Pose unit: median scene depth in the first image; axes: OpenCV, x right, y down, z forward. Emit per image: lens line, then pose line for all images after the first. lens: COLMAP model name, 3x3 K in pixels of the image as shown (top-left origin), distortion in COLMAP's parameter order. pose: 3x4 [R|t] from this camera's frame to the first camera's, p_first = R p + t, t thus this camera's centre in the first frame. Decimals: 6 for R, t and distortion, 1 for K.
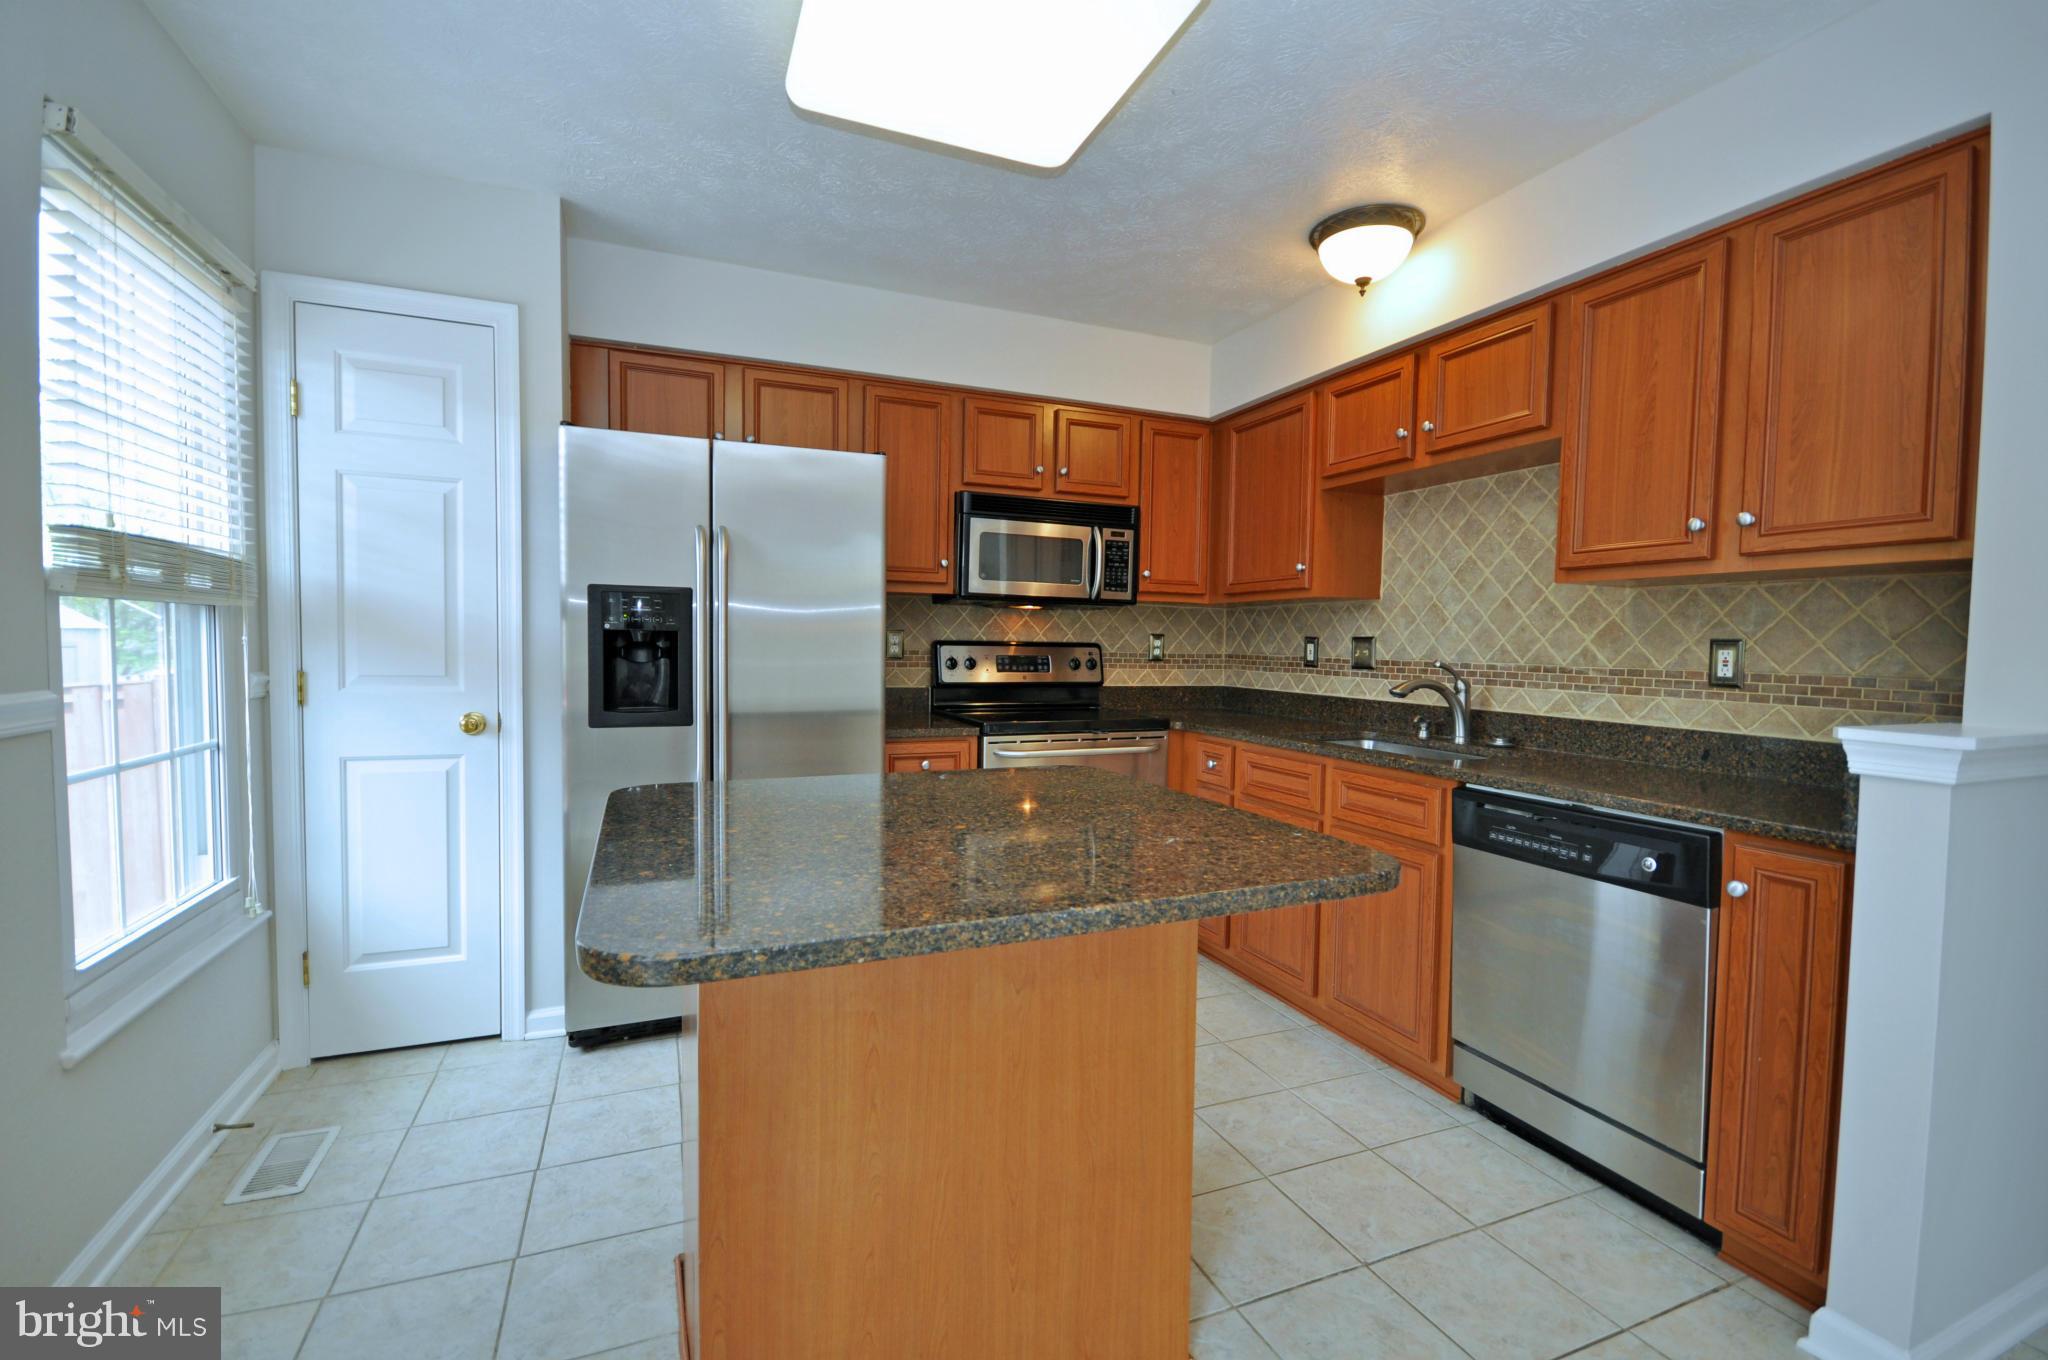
lens RADIAL K [[907.3, 0, 1021.4], [0, 907.3, 686.3], [0, 0, 1]] dist [0.004226, -0.011005]
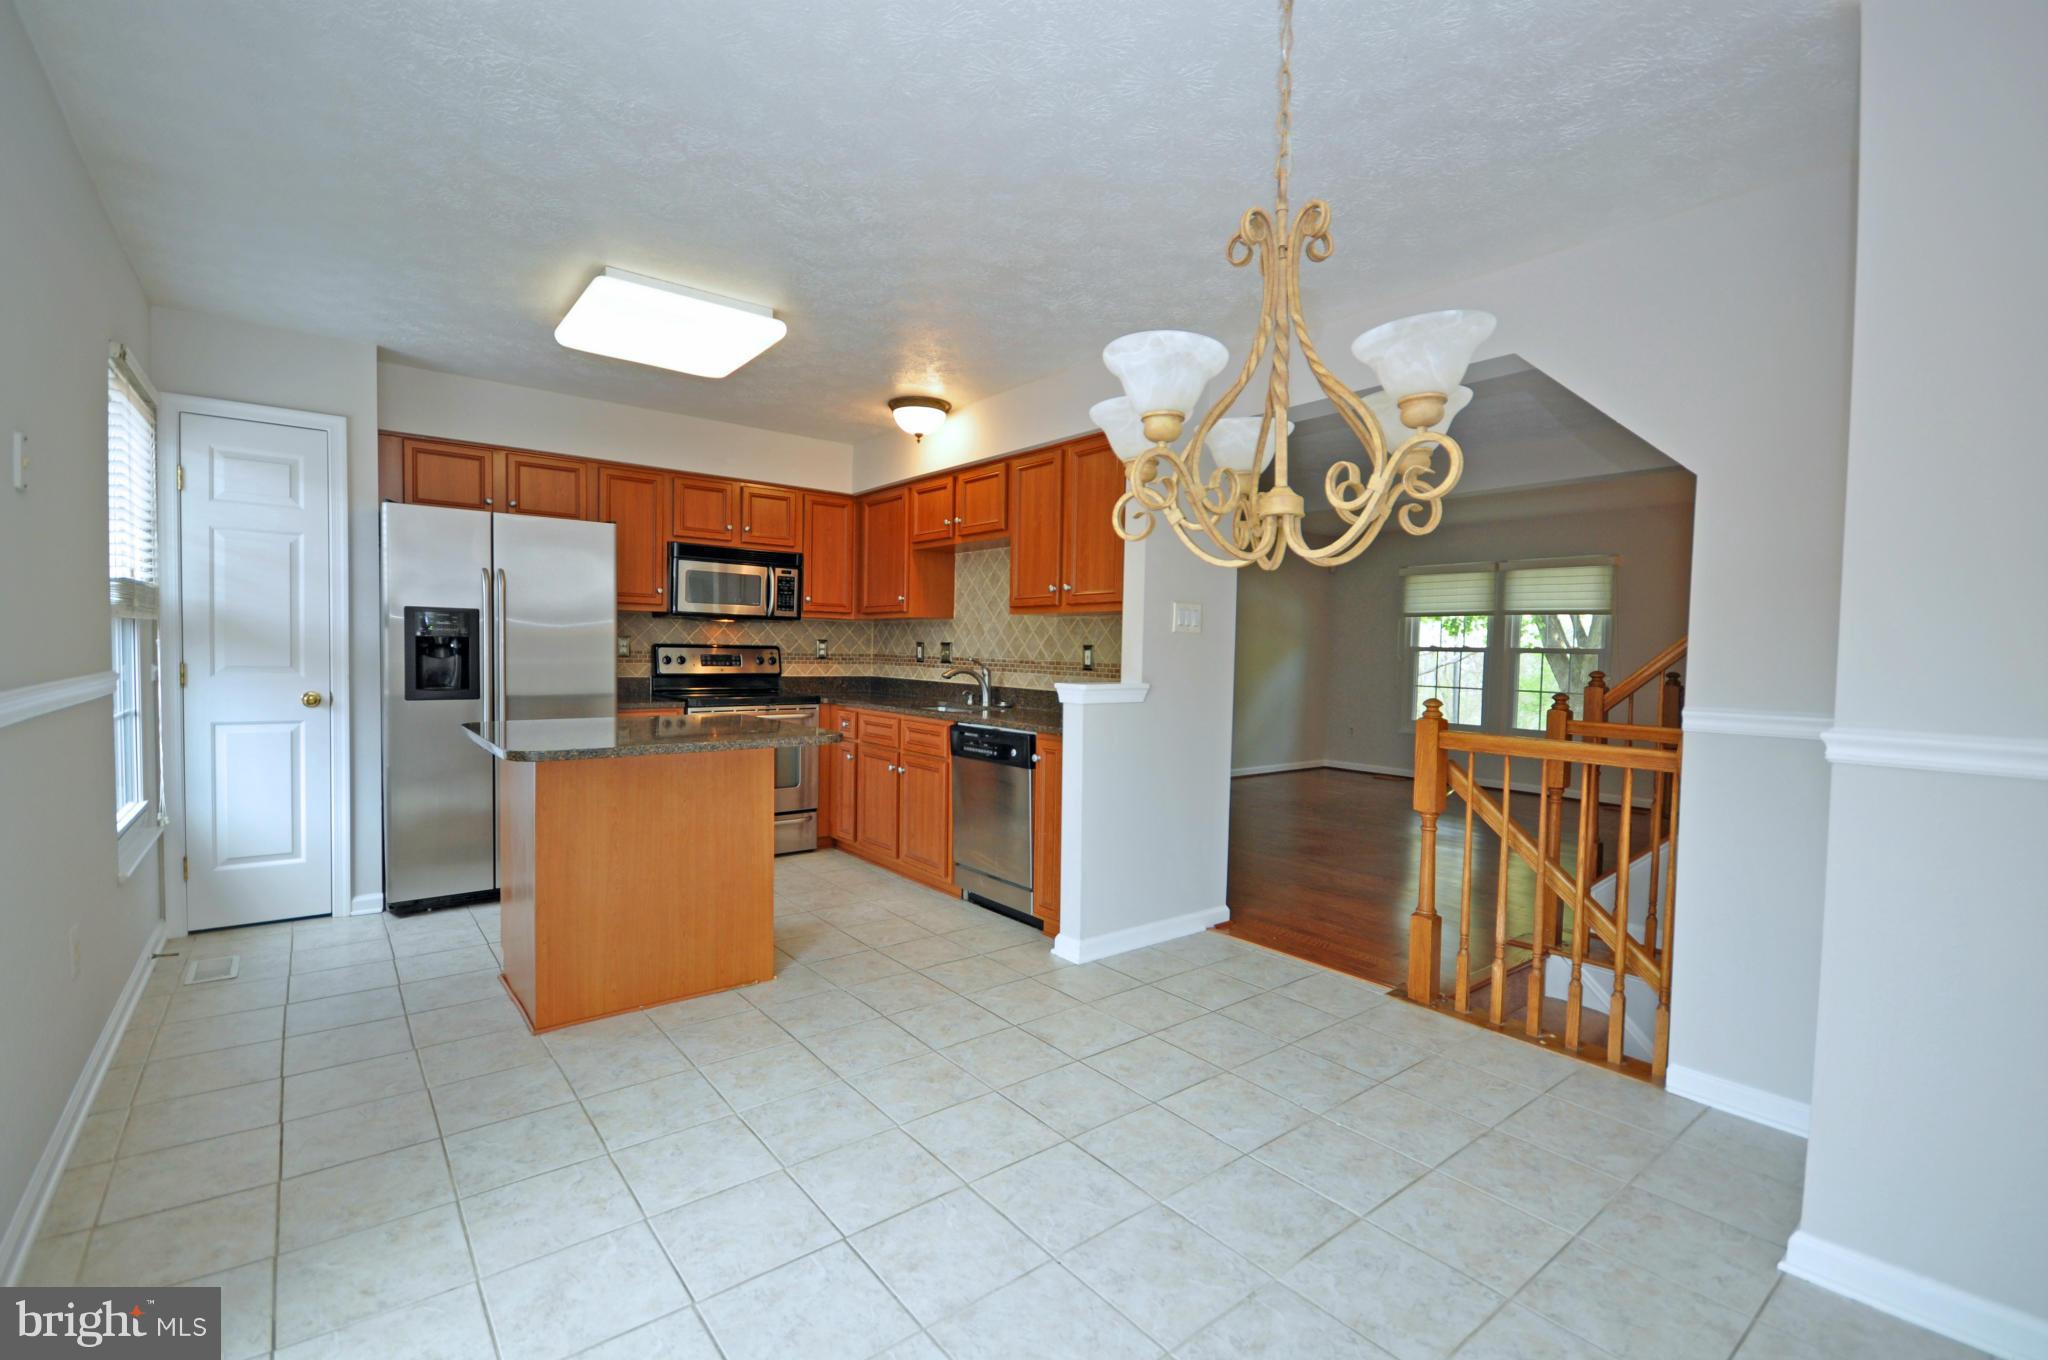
lens RADIAL K [[915.4, 0, 1029.2], [0, 915.4, 684.9], [0, 0, 1]] dist [-0.000599, -0.000261]
pose [[0.961175, -0.008006, 0.275824, 0.101020], [0.009277, 0.999952, -0.003303, 0.033096], [-0.275784, 0.005734, 0.961202, -0.734182]]
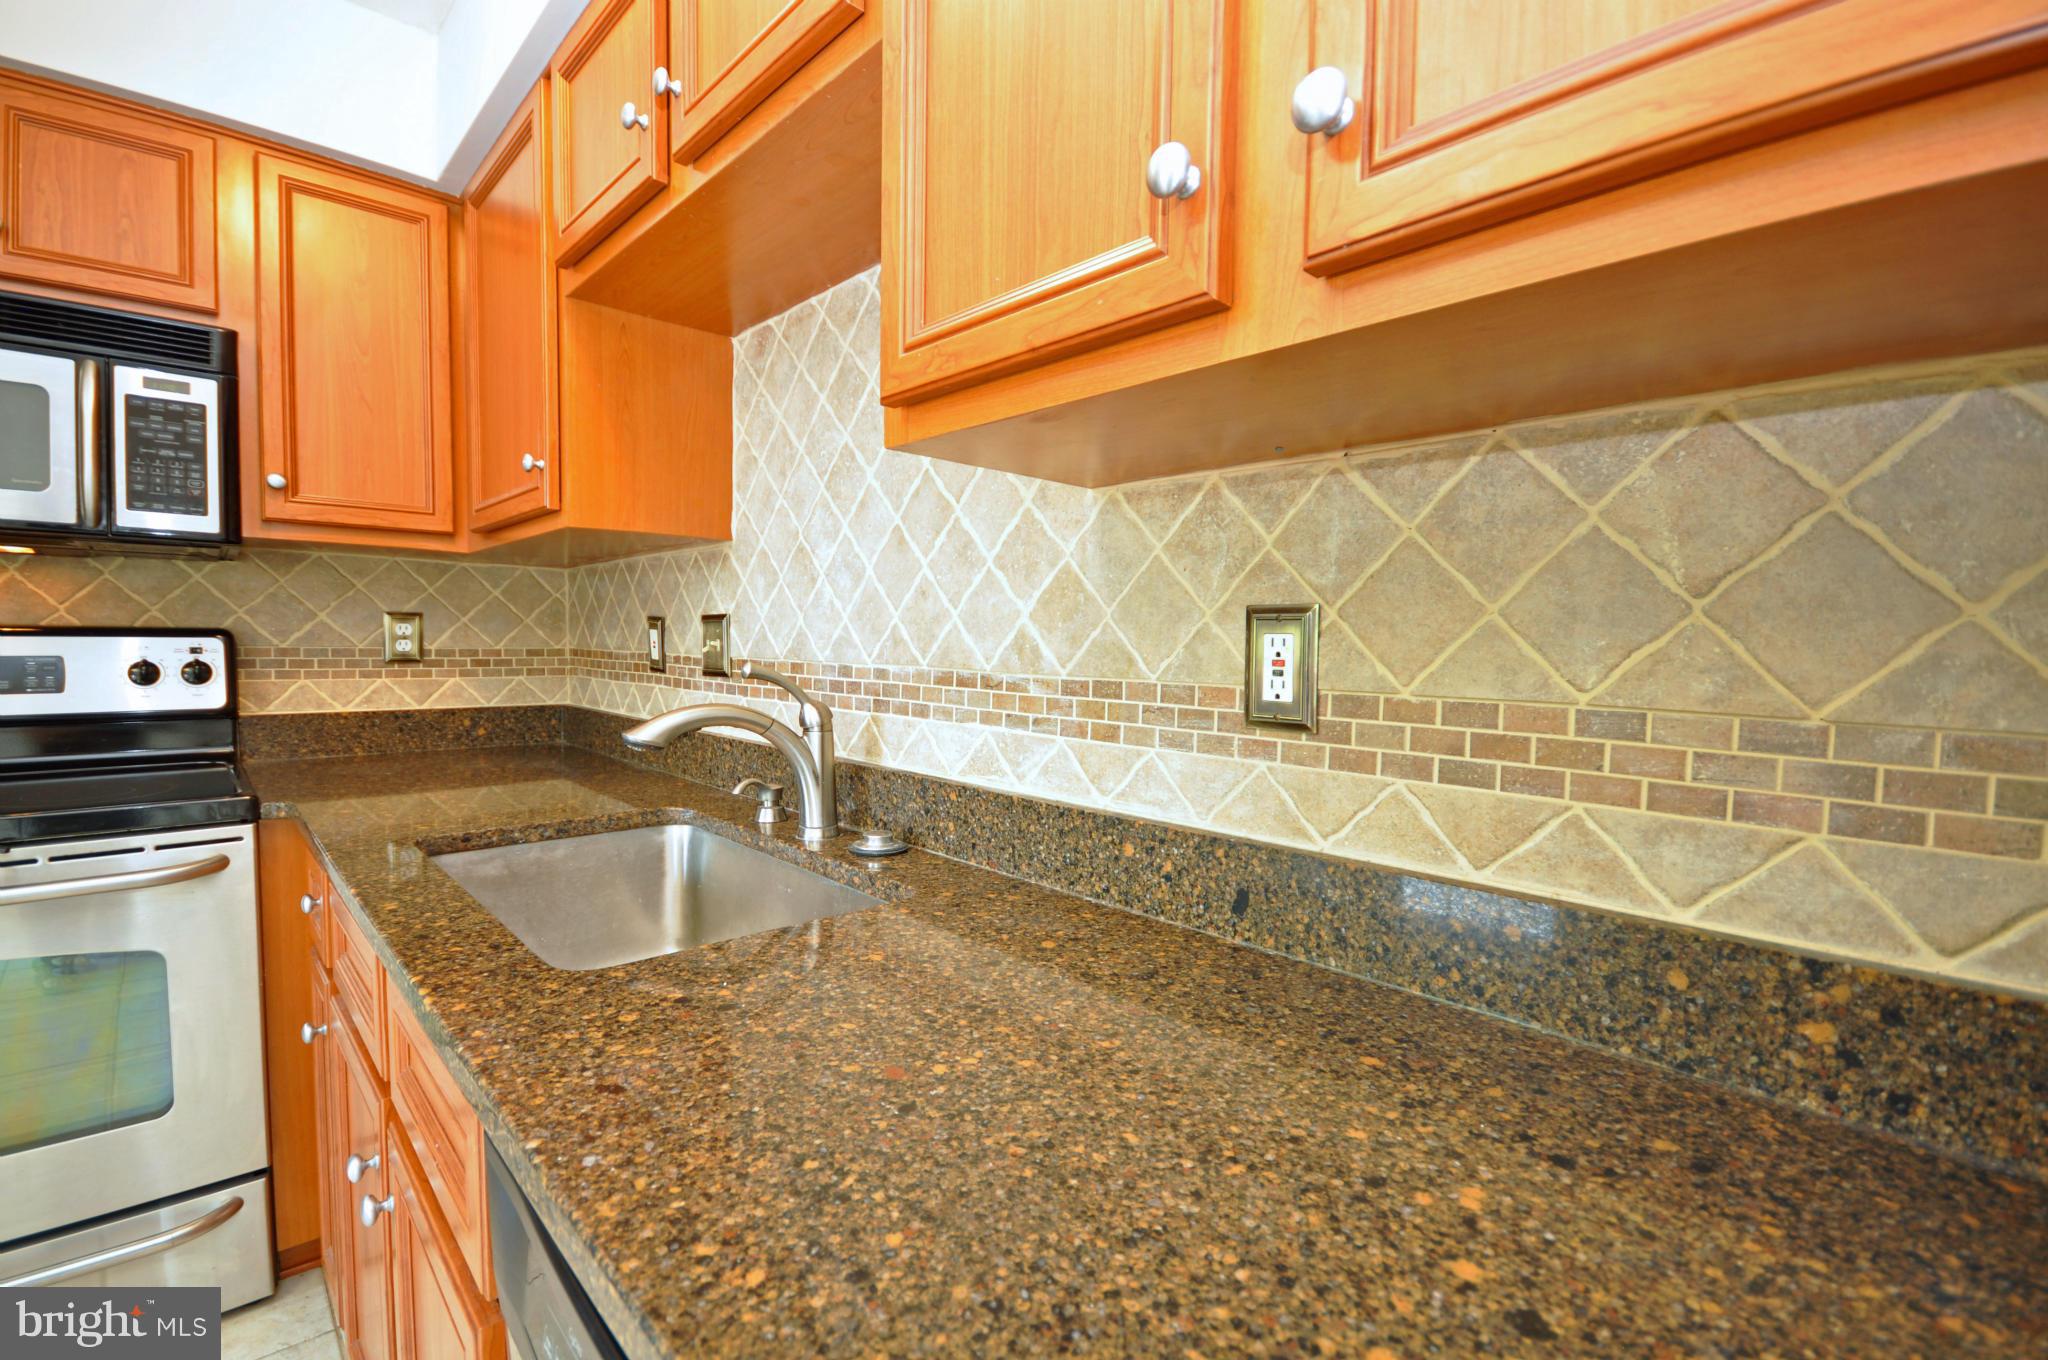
lens RADIAL K [[915.4, 0, 1029.2], [0, 915.4, 684.9], [0, 0, 1]] dist [-0.000599, -0.000261]
pose [[0.934008, -0.021849, 0.356583, 0.466703], [0.019438, 0.999758, 0.010343, -0.020962], [-0.356723, -0.002729, 0.934206, 0.583180]]
